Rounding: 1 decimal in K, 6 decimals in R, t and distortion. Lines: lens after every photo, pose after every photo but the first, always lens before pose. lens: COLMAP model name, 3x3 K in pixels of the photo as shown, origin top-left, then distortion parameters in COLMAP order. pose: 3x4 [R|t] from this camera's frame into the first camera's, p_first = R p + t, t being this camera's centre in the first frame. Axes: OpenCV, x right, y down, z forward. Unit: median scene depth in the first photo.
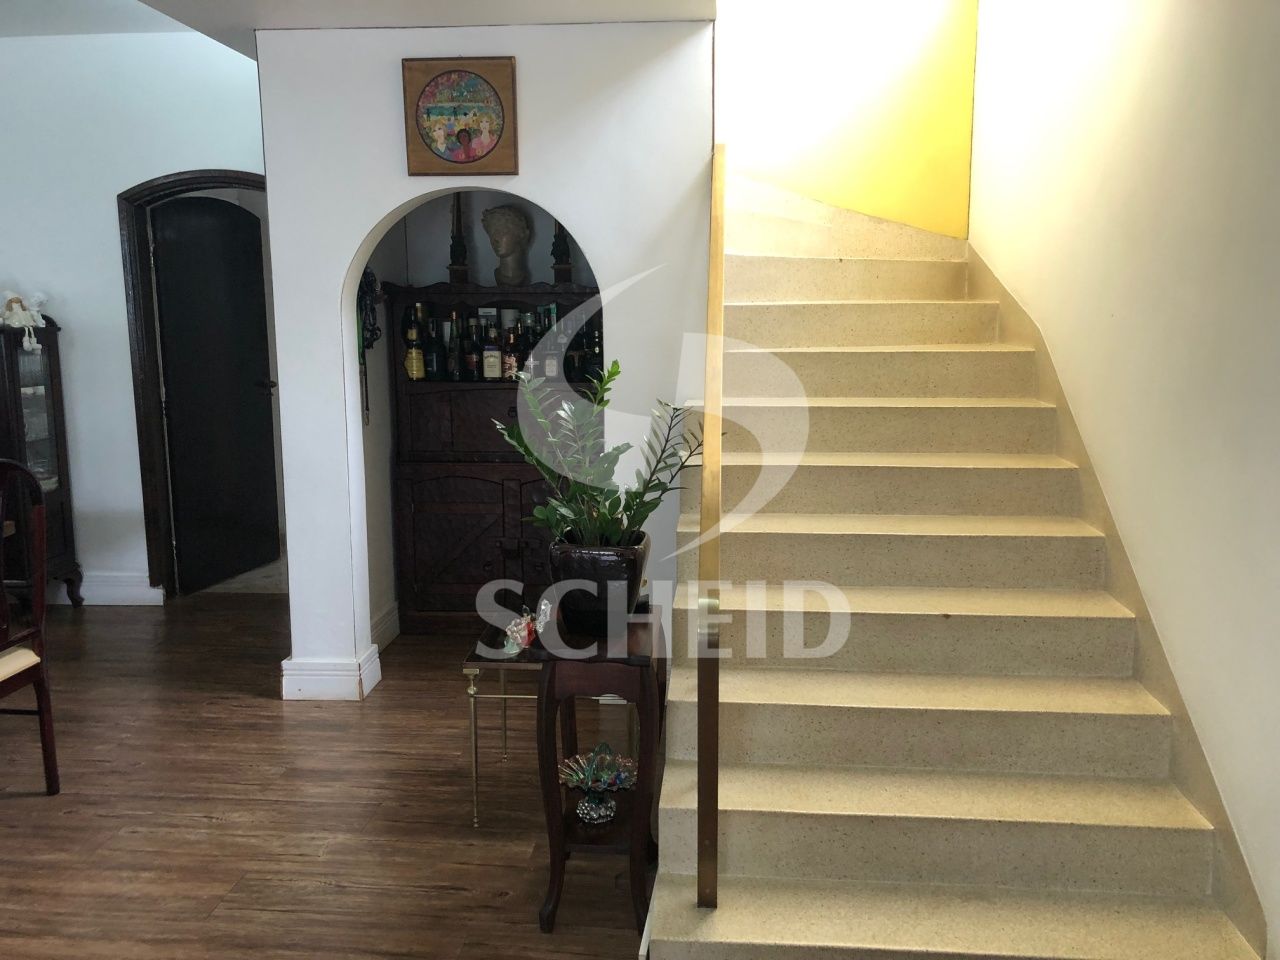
lens RADIAL K [[1054.7, 0, 645.9], [0, 1054.7, 470.6], [0, 0, 1]] dist [0.040004, -0.041126]
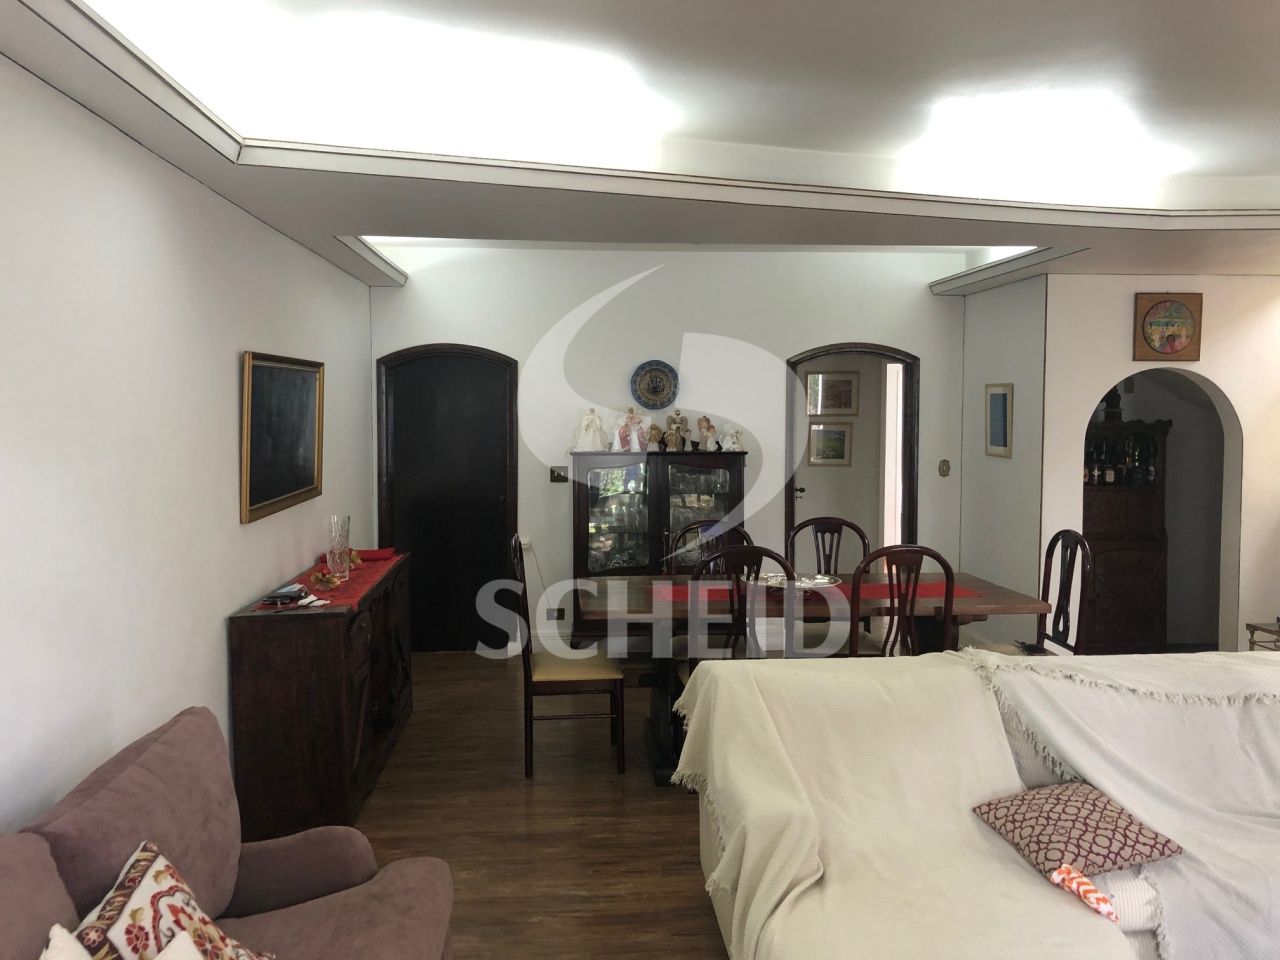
lens RADIAL K [[1054.7, 0, 642.1], [0, 1054.7, 467.5], [0, 0, 1]] dist [0.040004, -0.041126]
pose [[0.991041, -0.000519, 0.133556, -1.219791], [0.015567, 0.993625, -0.111652, 0.059909], [-0.132647, 0.112730, 0.984732, -0.513082]]
